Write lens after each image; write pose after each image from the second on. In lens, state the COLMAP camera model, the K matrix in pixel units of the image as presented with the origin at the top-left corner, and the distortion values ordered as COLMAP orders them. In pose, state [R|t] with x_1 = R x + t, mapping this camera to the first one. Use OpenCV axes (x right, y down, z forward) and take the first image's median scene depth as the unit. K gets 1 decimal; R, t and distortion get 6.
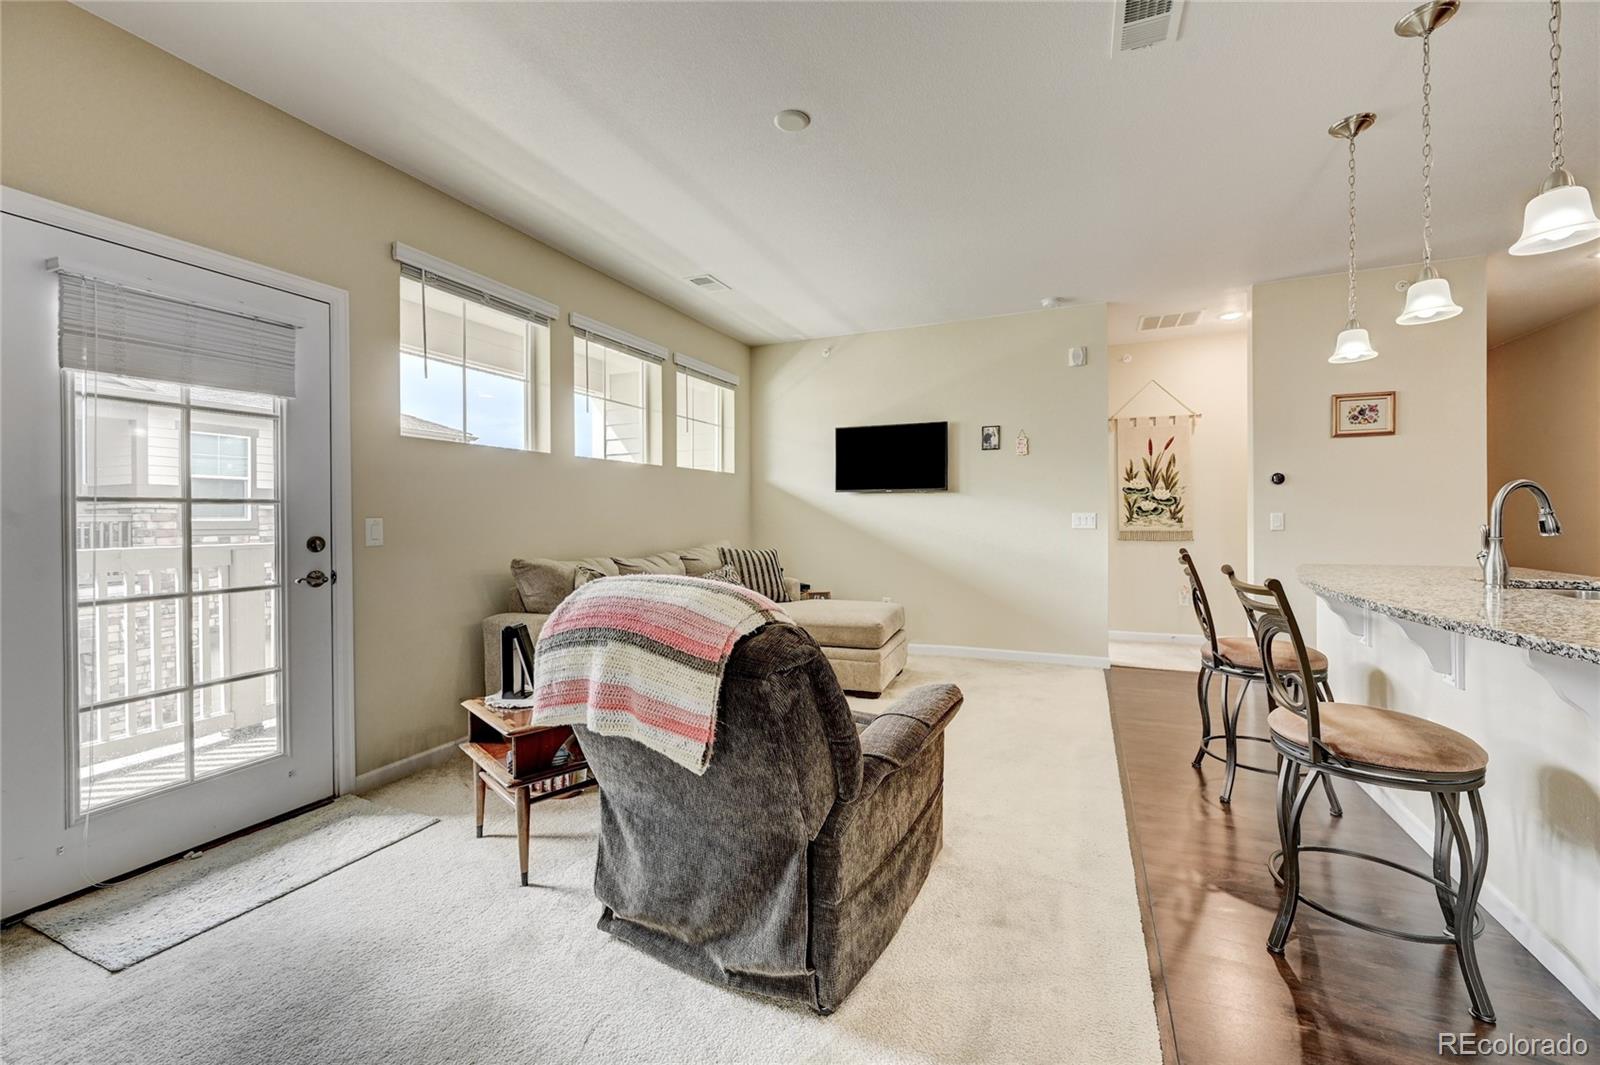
lens RADIAL K [[639.9, 0, 811.3], [0, 639.9, 517.8], [0, 0, 1]] dist [-0.002352, 0.000443]
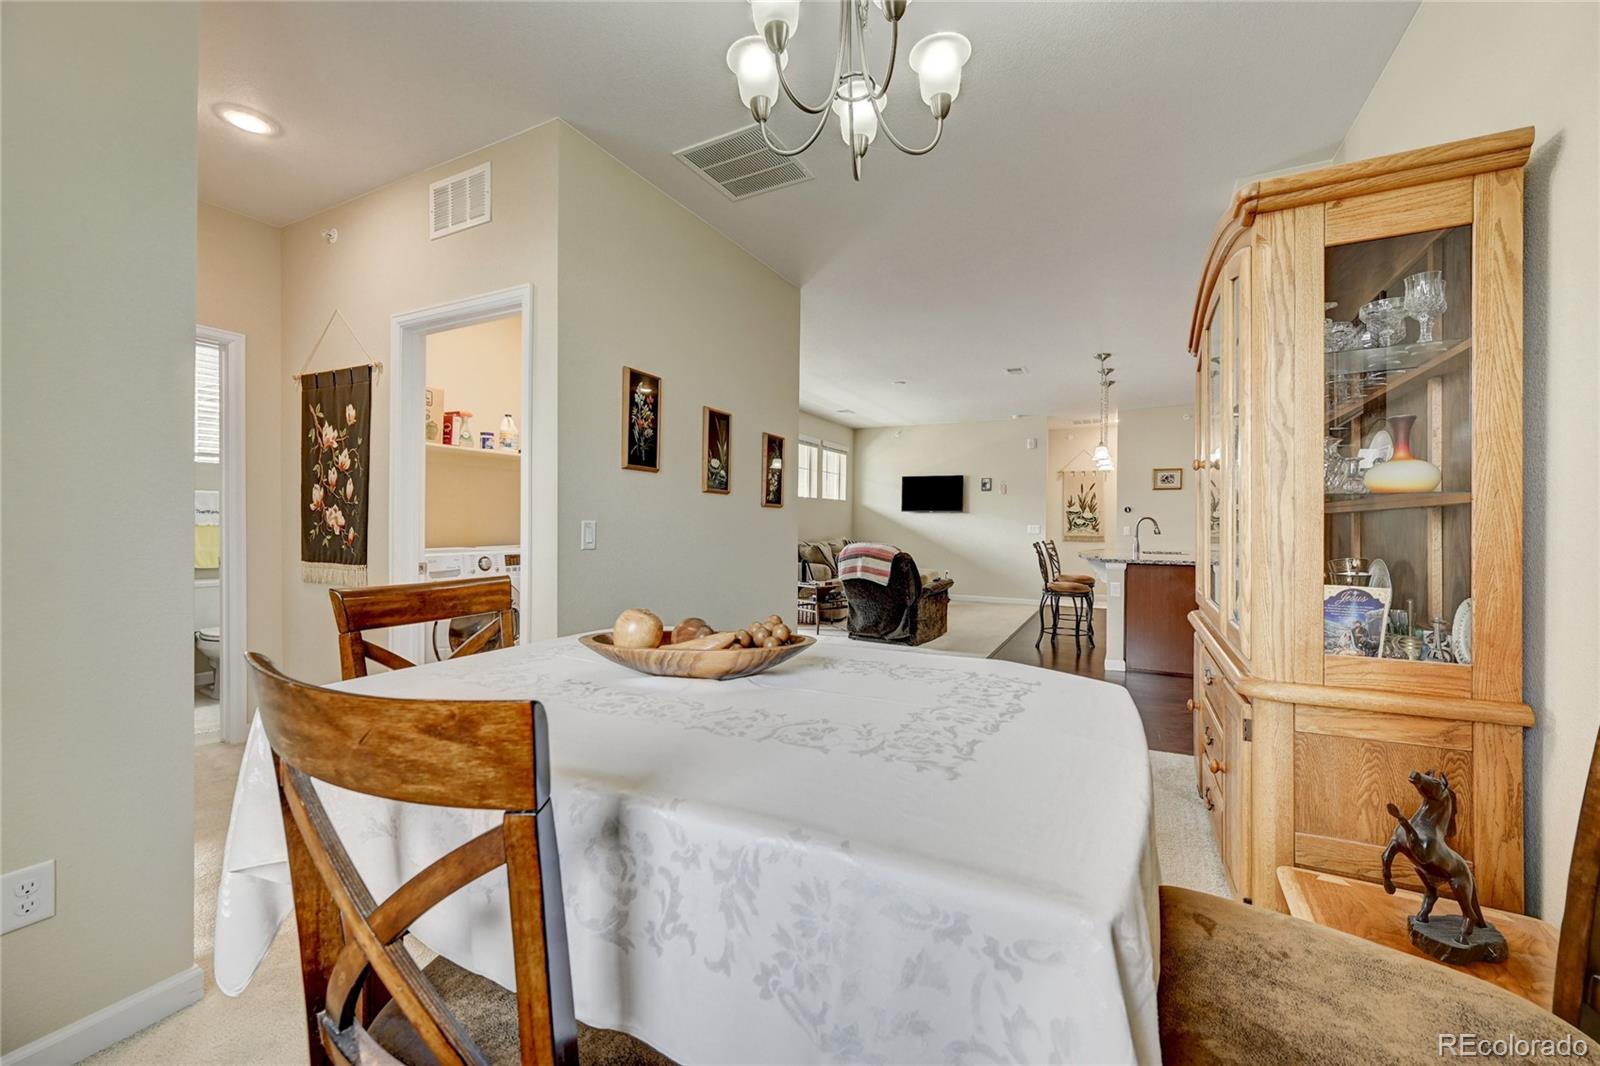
lens RADIAL K [[639.9, 0, 811.3], [0, 639.9, 518.3], [0, 0, 1]] dist [-0.002352, 0.000443]
pose [[0.997901, 0.012973, -0.063450, -0.108517], [-0.013469, 0.999882, -0.007395, -0.005730], [0.063346, 0.008234, 0.997958, -0.881903]]
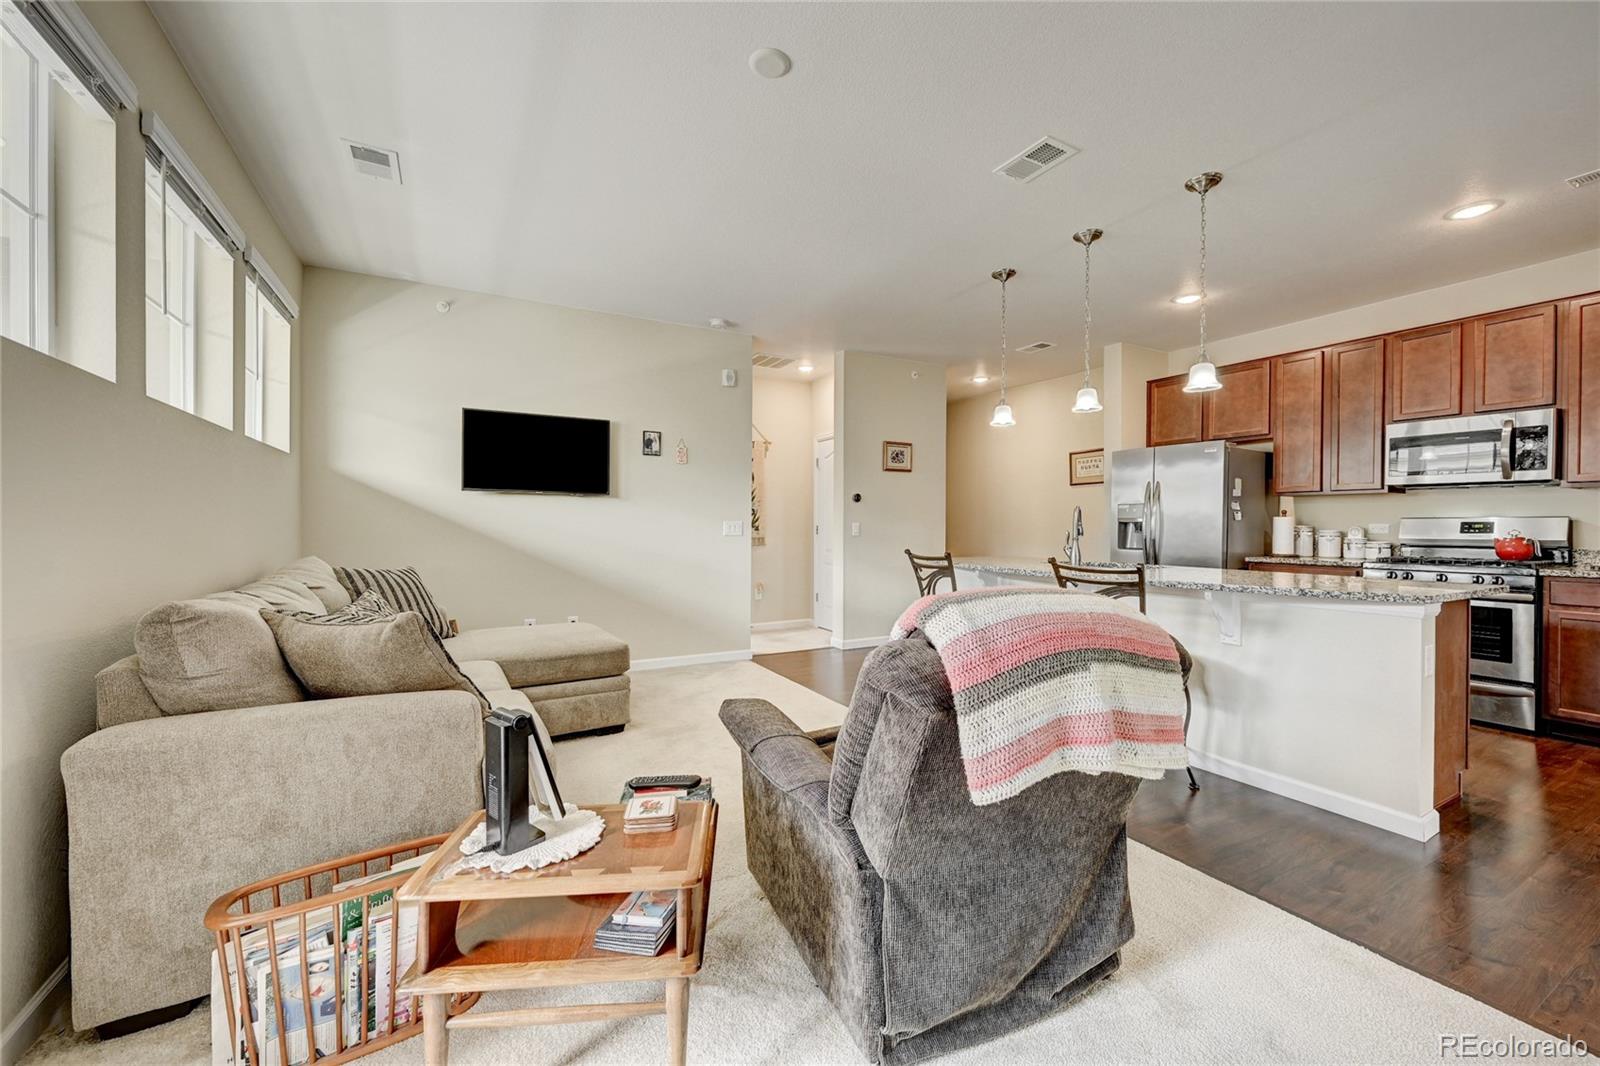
lens RADIAL K [[638.9, 0, 799.4], [0, 638.9, 526.3], [0, 0, 1]] dist [-0.000119, 0.000254]
pose [[0.616775, 0.006219, 0.787115, -0.342684], [-0.005399, 0.999979, -0.003670, 0.003855], [-0.787121, -0.001986, 0.616795, 0.216674]]
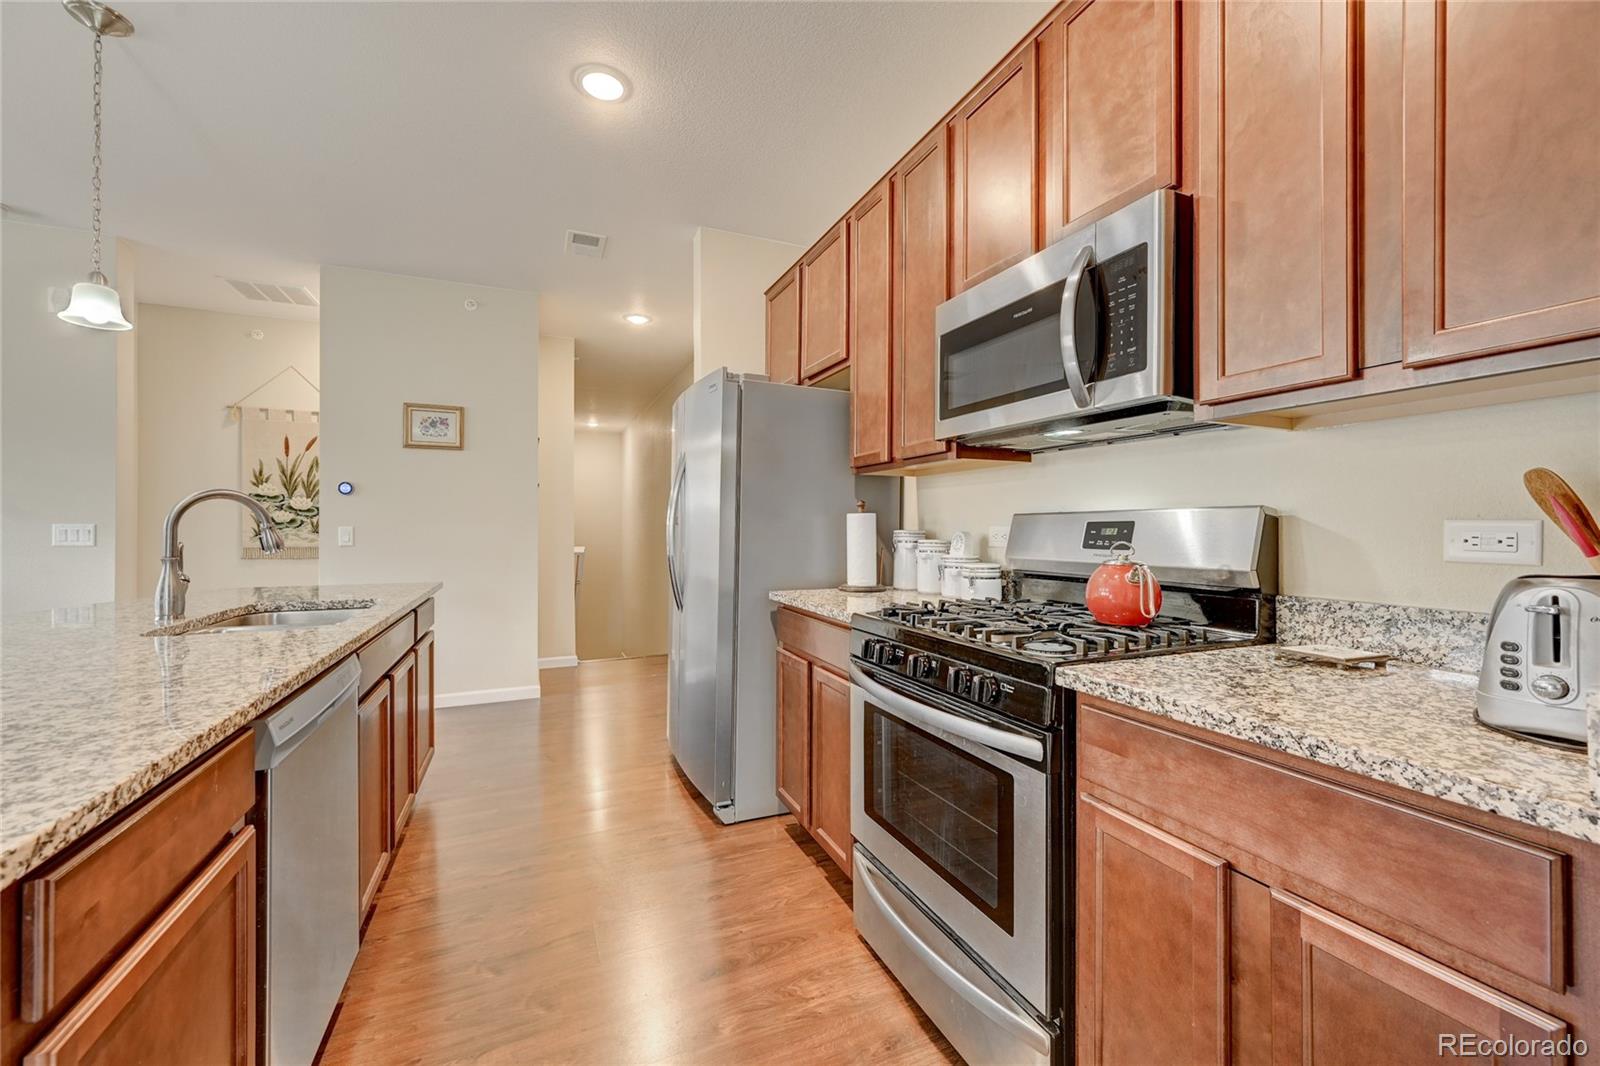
lens RADIAL K [[643.5, 0, 803.9], [0, 643.5, 527.4], [0, 0, 1]] dist [0.000040, 0.000207]
pose [[0.695942, 0.009595, 0.718034, 0.440348], [-0.005643, 0.999953, -0.007893, -0.002628], [-0.718076, 0.001441, 0.695963, -0.070964]]
